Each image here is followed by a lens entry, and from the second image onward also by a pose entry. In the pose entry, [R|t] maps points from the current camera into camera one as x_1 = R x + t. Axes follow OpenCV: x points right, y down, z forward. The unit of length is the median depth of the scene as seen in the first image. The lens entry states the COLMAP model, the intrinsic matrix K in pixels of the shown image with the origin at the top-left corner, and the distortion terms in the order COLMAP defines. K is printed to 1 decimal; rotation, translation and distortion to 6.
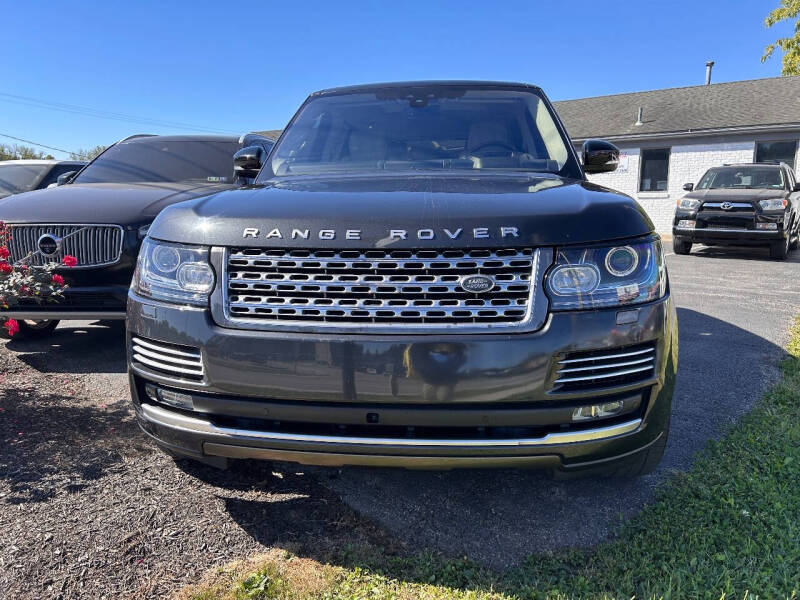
lens RADIAL K [[709.7, 0, 400.0], [0, 709.7, 300.0], [0, 0, 1]] dist [-0.002562, -0.000874]
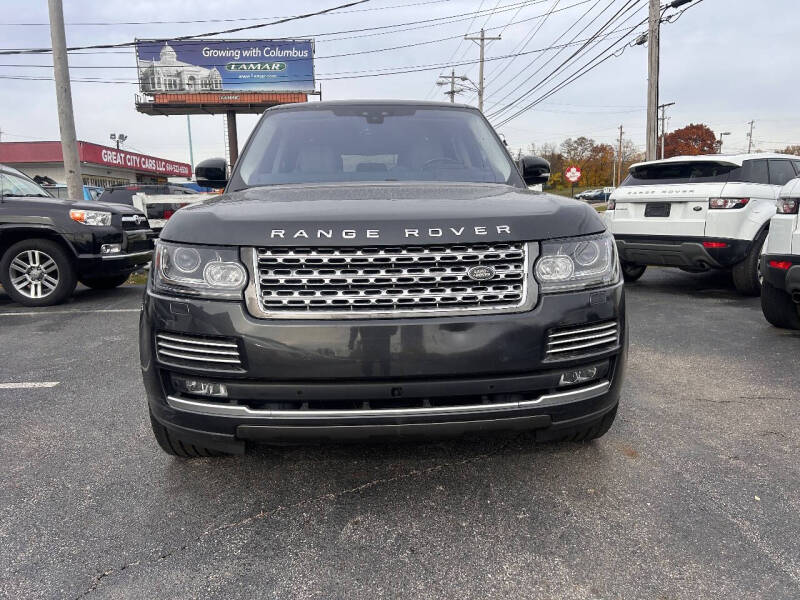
lens RADIAL K [[604.6, 0, 400.0], [0, 604.6, 300.0], [0, 0, 1]] dist [0.016602, -0.001552]
pose [[0.982461, -0.037475, 0.182664, -0.210422], [0.034201, 0.999193, 0.021045, -0.003866], [-0.183305, -0.014429, 0.982950, 0.022247]]
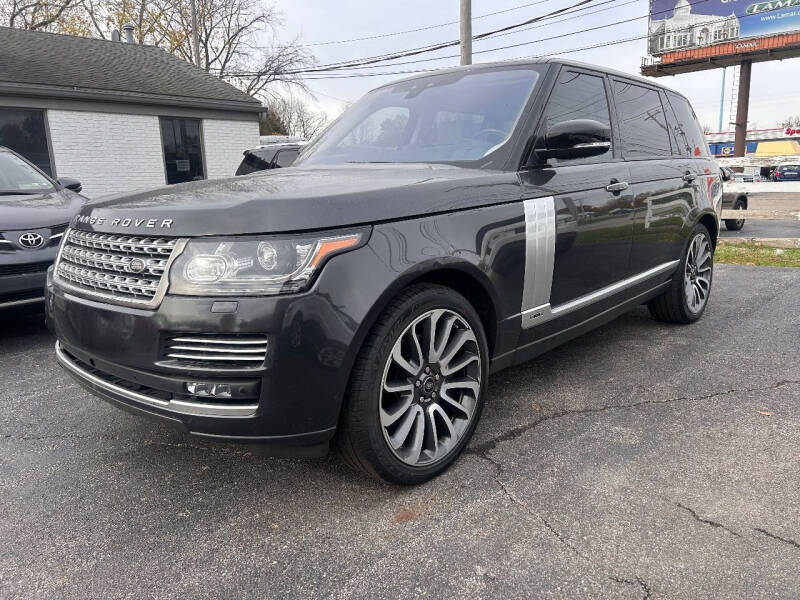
lens RADIAL K [[604.6, 0, 400.0], [0, 604.6, 300.0], [0, 0, 1]] dist [0.016602, -0.001552]
pose [[0.822122, 0.097262, -0.560942, 1.064475], [-0.057992, 0.994480, 0.087440, -0.080330], [0.566350, -0.039356, 0.823225, 0.393518]]
